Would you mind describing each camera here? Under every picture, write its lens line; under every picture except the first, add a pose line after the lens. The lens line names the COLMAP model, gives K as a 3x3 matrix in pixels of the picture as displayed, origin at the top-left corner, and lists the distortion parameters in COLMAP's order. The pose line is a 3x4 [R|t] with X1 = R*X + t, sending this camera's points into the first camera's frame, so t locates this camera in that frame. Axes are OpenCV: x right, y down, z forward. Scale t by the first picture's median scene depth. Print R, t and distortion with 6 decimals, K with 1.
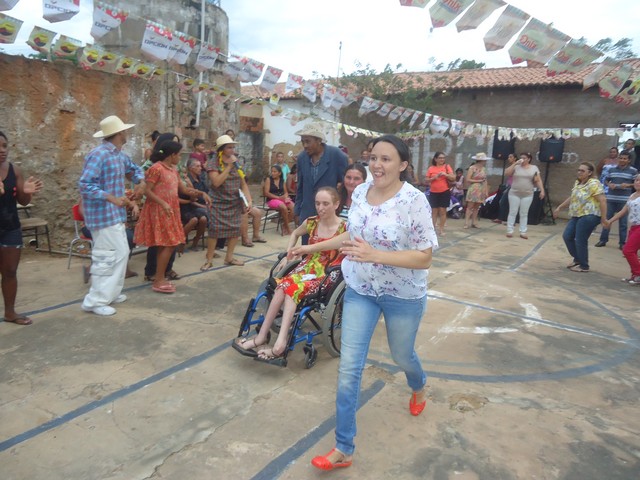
lens RADIAL K [[465.3, 0, 320.0], [0, 465.3, 240.0], [0, 0, 1]] dist [-0.005583, 0.001110]
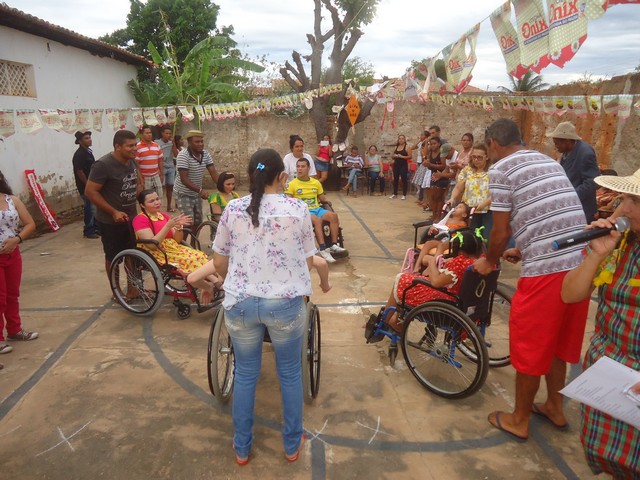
lens RADIAL K [[466.2, 0, 320.0], [0, 466.2, 240.0], [0, 0, 1]] dist [-0.005200, 0.001813]
pose [[-0.793802, 0.098006, -0.600227, 0.638570], [-0.148441, 0.925860, 0.347489, -0.237345], [0.589783, 0.364936, -0.720402, 1.241253]]
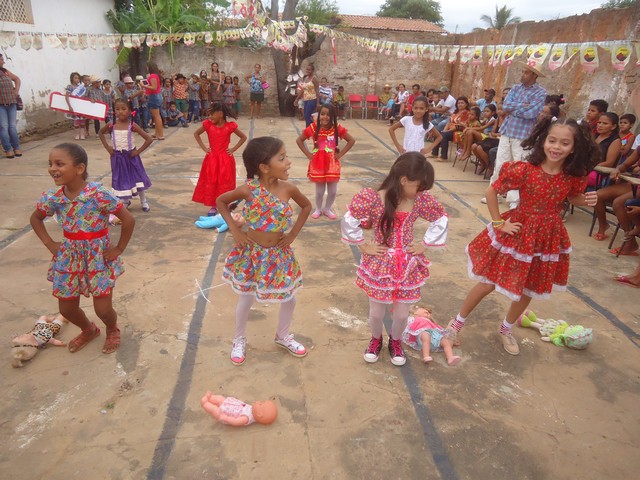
lens RADIAL K [[464.0, 0, 320.0], [0, 464.0, 240.0], [0, 0, 1]] dist [-0.003544, -0.002709]
pose [[-0.770706, 0.158195, -0.617241, 0.776744], [-0.185677, 0.870895, 0.455046, -0.290908], [0.609538, 0.465314, -0.641831, 1.616004]]
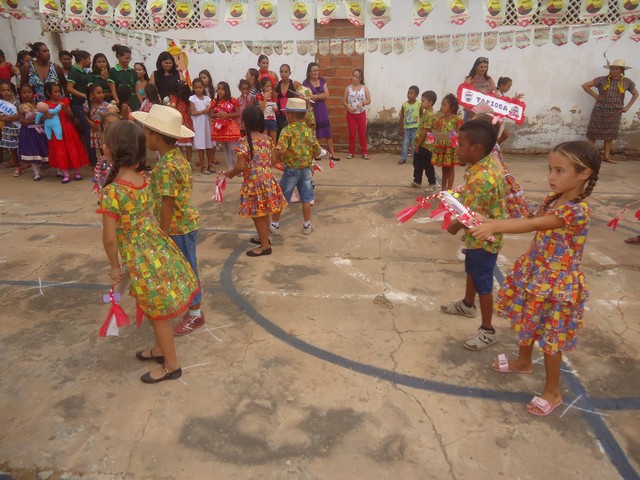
lens RADIAL K [[463.1, 0, 320.0], [0, 463.1, 240.0], [0, 0, 1]] dist [-0.006230, 0.003600]
pose [[-0.497795, -0.355511, 0.791083, -0.182303], [0.130497, 0.871040, 0.473560, -0.240402], [-0.857421, 0.338969, -0.387206, 1.205396]]
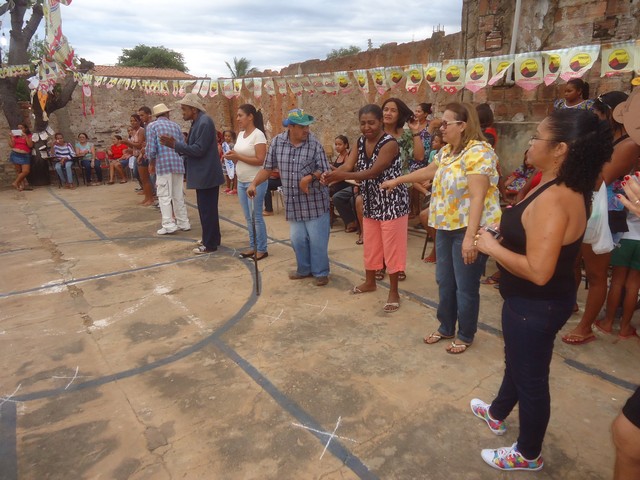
lens RADIAL K [[466.9, 0, 320.0], [0, 466.9, 240.0], [0, 0, 1]] dist [-0.006393, 0.005088]
pose [[-0.367123, 0.206062, -0.907061, 0.656366], [-0.164589, 0.945375, 0.281382, -0.230790], [0.915495, 0.252594, -0.313153, 1.355455]]
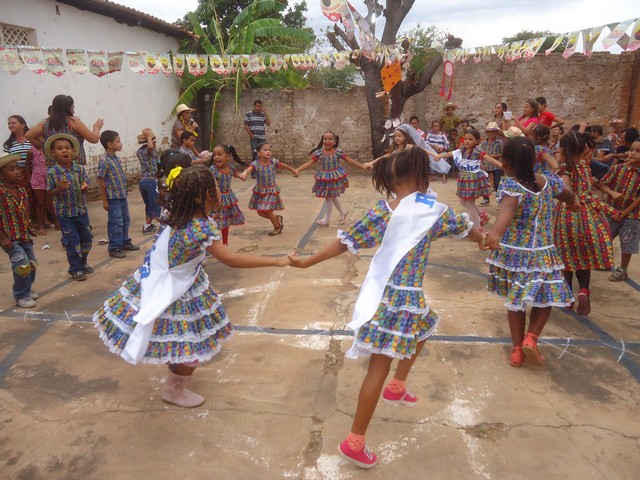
lens RADIAL K [[466.2, 0, 320.0], [0, 466.2, 240.0], [0, 0, 1]] dist [-0.005200, 0.001813]
pose [[-0.892141, 0.083693, -0.443937, 0.386791], [-0.110592, 0.912327, 0.394244, -0.180673], [0.438012, 0.400817, -0.804668, 1.139262]]
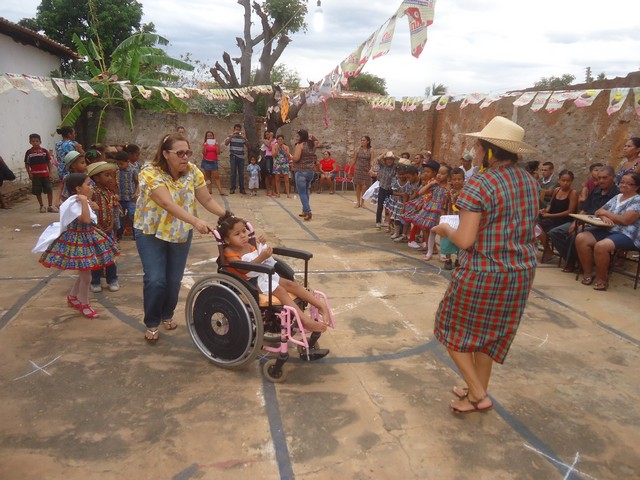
lens RADIAL K [[466.9, 0, 320.0], [0, 466.9, 240.0], [0, 0, 1]] dist [-0.006393, 0.005088]
pose [[-0.685068, 0.084557, -0.723555, 0.720899], [-0.202977, 0.931750, 0.301068, -0.213505], [0.699630, 0.353117, -0.621149, 1.314702]]
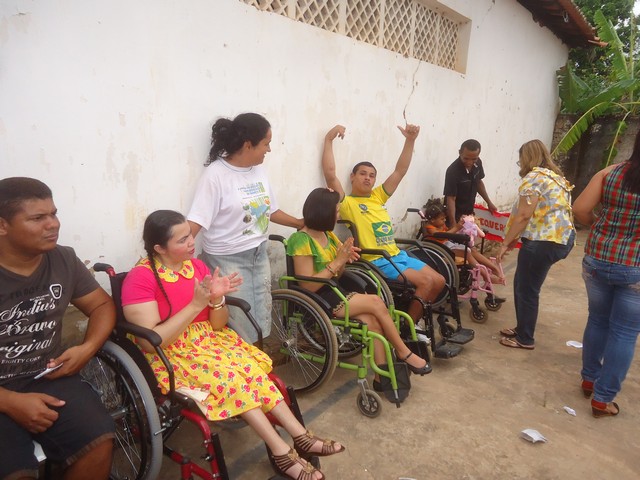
lens RADIAL K [[466.2, 0, 320.0], [0, 466.2, 240.0], [0, 0, 1]] dist [-0.005200, 0.001813]
pose [[-0.995536, -0.094131, -0.006824, 0.675237], [-0.089257, 0.915554, 0.392165, -0.075898], [-0.030667, 0.391024, -0.919870, 0.594890]]
